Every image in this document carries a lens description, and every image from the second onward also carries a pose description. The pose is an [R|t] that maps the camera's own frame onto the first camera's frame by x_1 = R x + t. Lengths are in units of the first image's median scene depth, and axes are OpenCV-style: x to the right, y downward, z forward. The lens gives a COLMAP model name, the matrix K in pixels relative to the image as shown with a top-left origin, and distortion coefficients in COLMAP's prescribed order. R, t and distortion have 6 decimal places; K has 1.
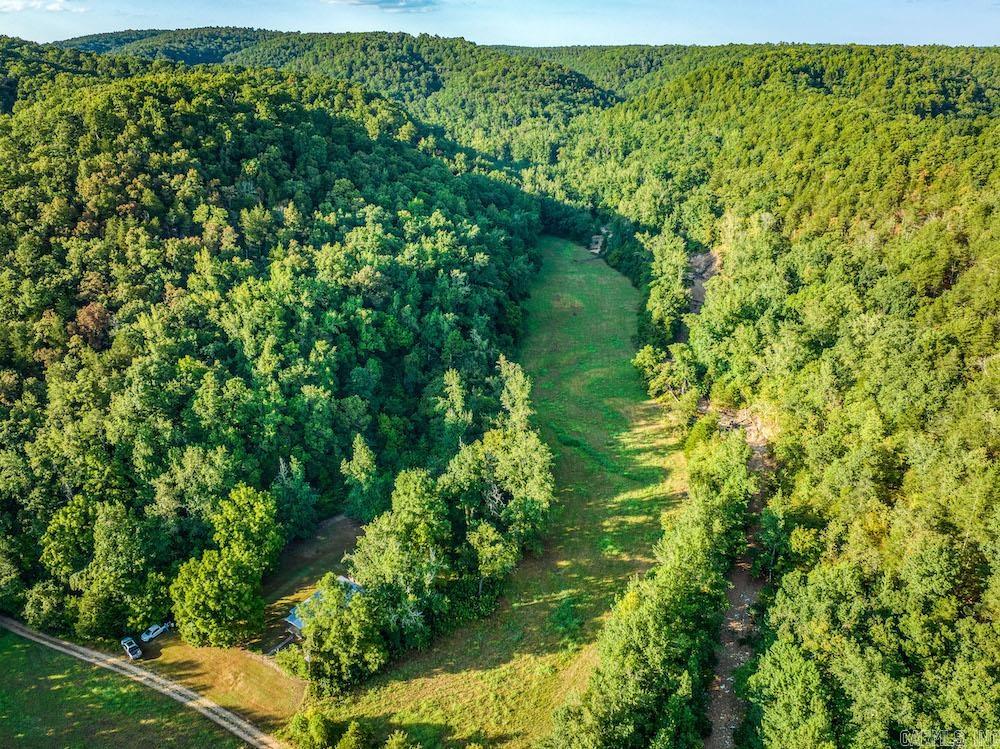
lens RADIAL K [[689.9, 0, 500.1], [0, 689.9, 382.4], [0, 0, 1]] dist [0.007859, -0.003056]
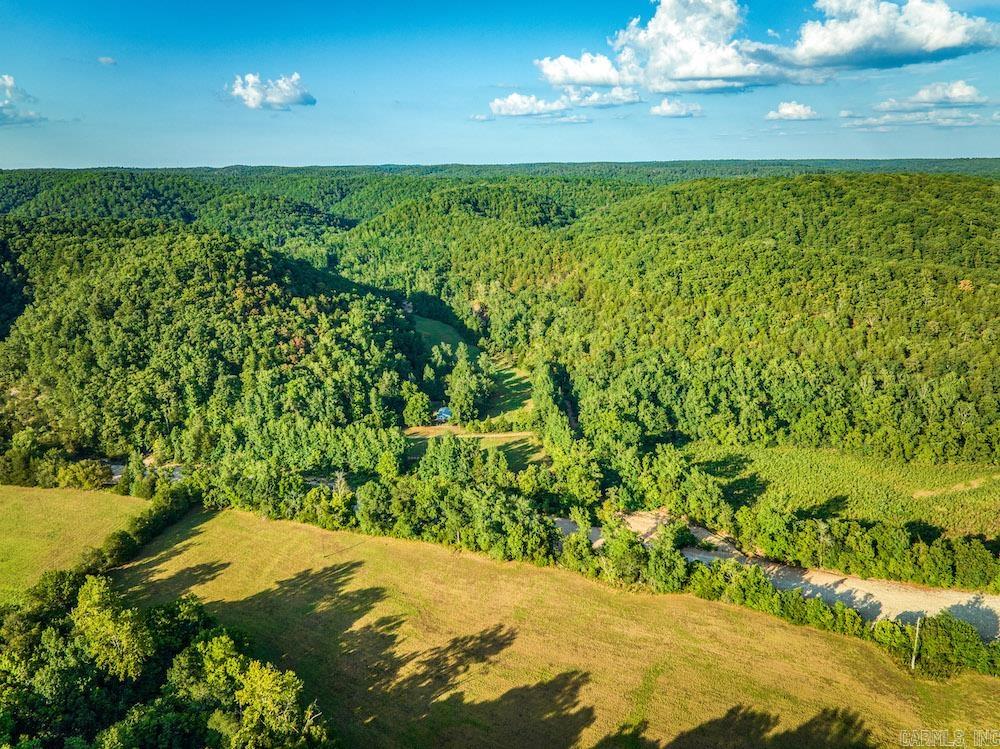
lens RADIAL K [[689.9, 0, 500.5], [0, 689.9, 371.9], [0, 0, 1]] dist [0.007859, -0.003056]
pose [[0.869007, -0.153647, 0.470340, -0.612126], [0.219739, 0.971525, -0.088622, 0.202601], [-0.443331, 0.180366, 0.878024, -0.764056]]
